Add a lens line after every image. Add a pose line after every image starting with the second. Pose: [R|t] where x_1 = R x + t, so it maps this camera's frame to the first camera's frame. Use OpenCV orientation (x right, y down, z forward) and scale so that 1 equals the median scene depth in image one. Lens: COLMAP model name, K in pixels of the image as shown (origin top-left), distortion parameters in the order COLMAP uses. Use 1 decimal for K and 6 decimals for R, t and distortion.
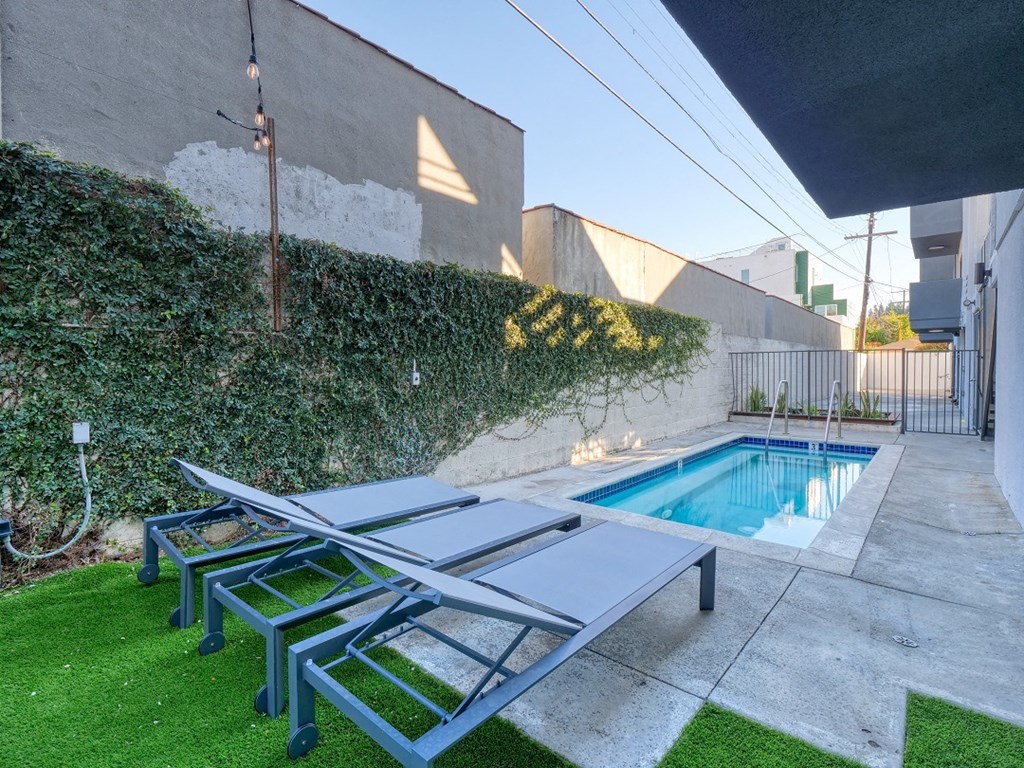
lens RADIAL K [[497.4, 0, 510.7], [0, 497.4, 382.0], [0, 0, 1]] dist [-0.006234, -0.000371]
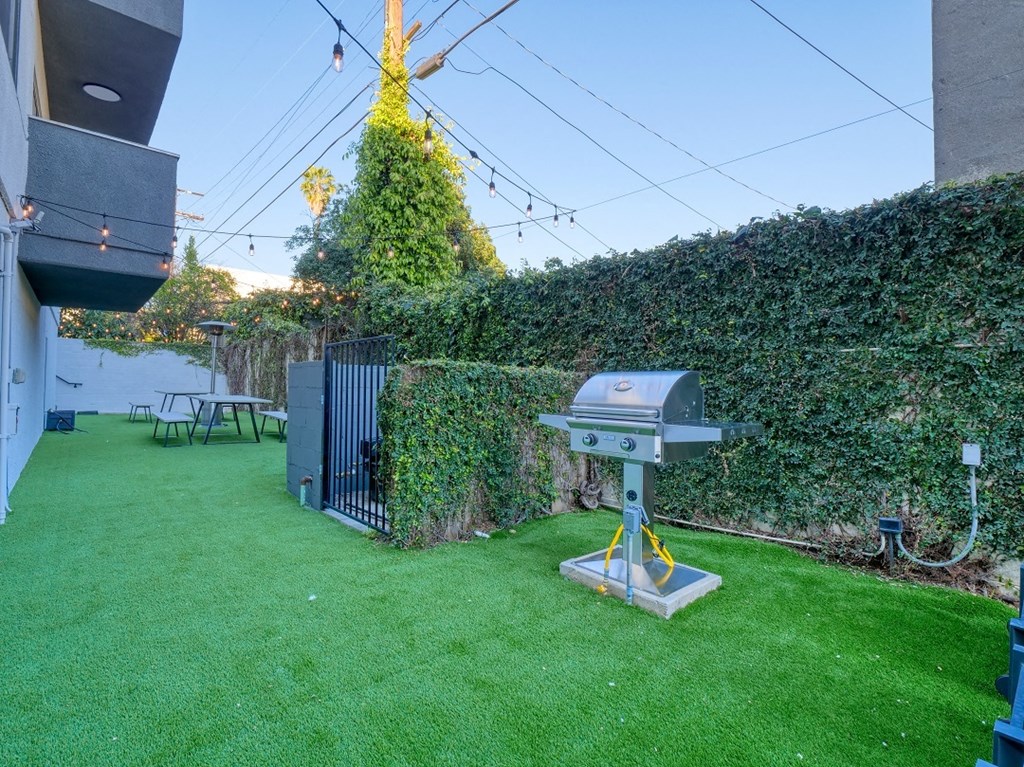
lens RADIAL K [[497.4, 0, 510.7], [0, 497.4, 382.3], [0, 0, 1]] dist [-0.006234, -0.000371]
pose [[-0.129564, -0.008981, -0.991530, 0.222416], [-0.039549, 0.999210, -0.003883, 0.000007], [0.990782, 0.038711, -0.129817, 0.221971]]
